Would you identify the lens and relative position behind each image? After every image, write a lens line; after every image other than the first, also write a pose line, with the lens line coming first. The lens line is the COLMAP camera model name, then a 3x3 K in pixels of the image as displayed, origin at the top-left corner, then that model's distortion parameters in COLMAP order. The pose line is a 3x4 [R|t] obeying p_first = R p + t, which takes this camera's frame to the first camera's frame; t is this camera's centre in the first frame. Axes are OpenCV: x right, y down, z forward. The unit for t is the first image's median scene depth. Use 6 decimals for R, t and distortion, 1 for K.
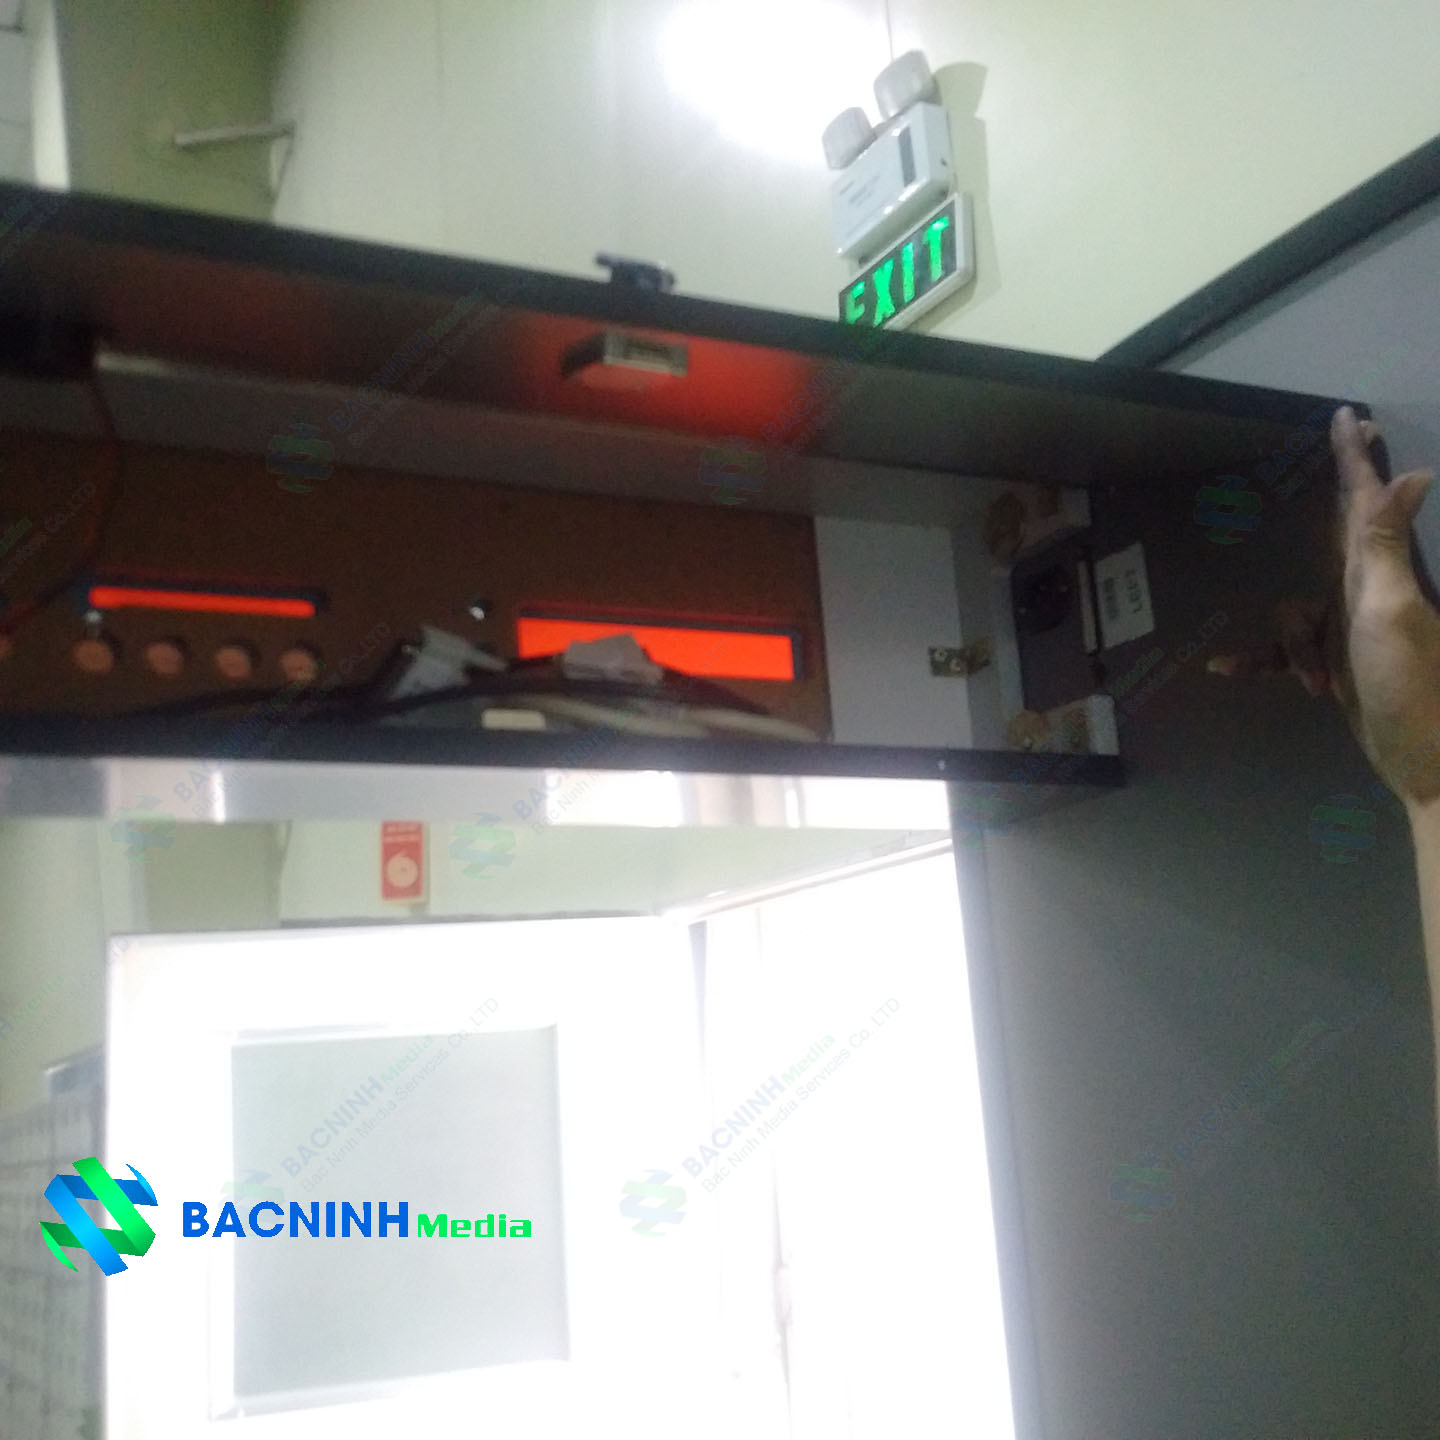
lens RADIAL K [[1757.3, 0, 637.6], [0, 1757.3, 726.4], [0, 0, 1]] dist [0.287927, -0.705315]
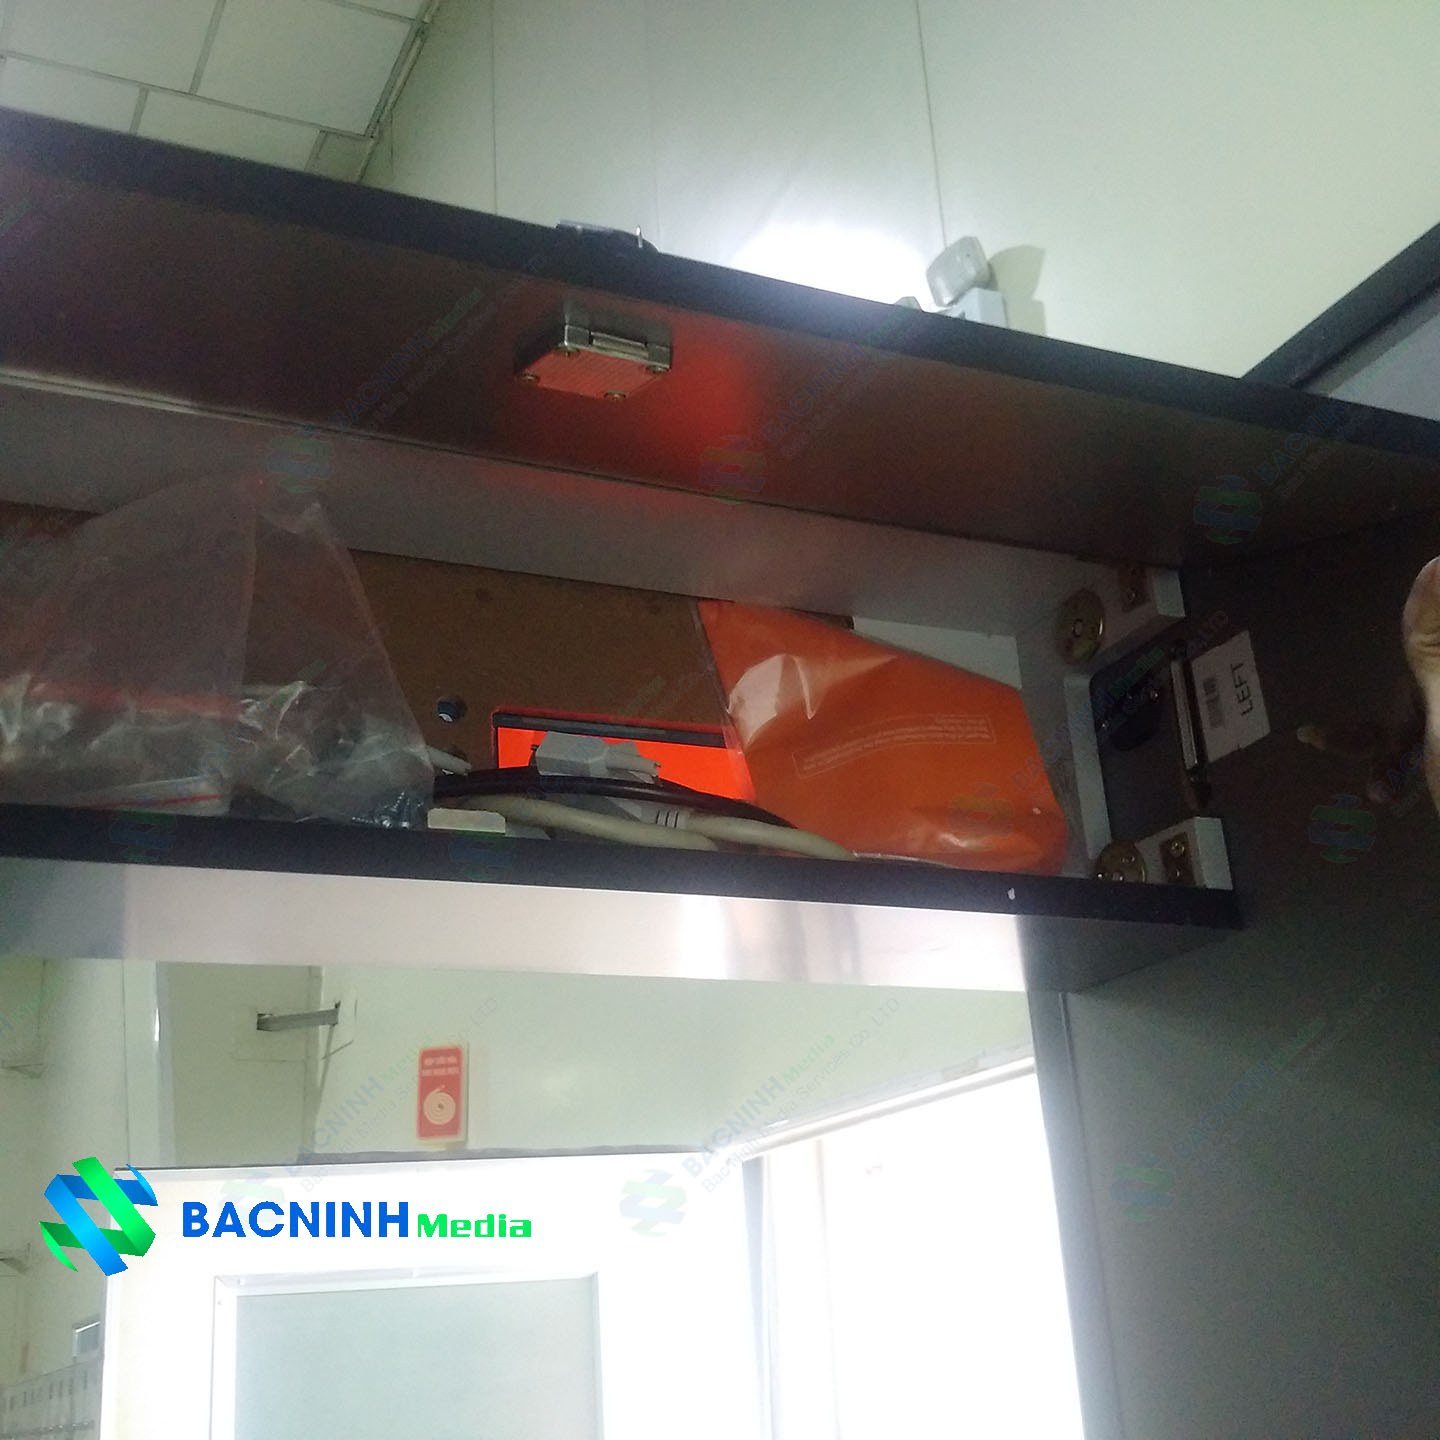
lens RADIAL K [[1757.3, 0, 637.6], [0, 1757.3, 726.4], [0, 0, 1]] dist [0.287927, -0.705315]
pose [[0.999159, -0.001838, -0.040960, 0.033755], [-0.004004, 0.989845, -0.142092, 0.057036], [0.040805, 0.142137, 0.989006, 0.172759]]
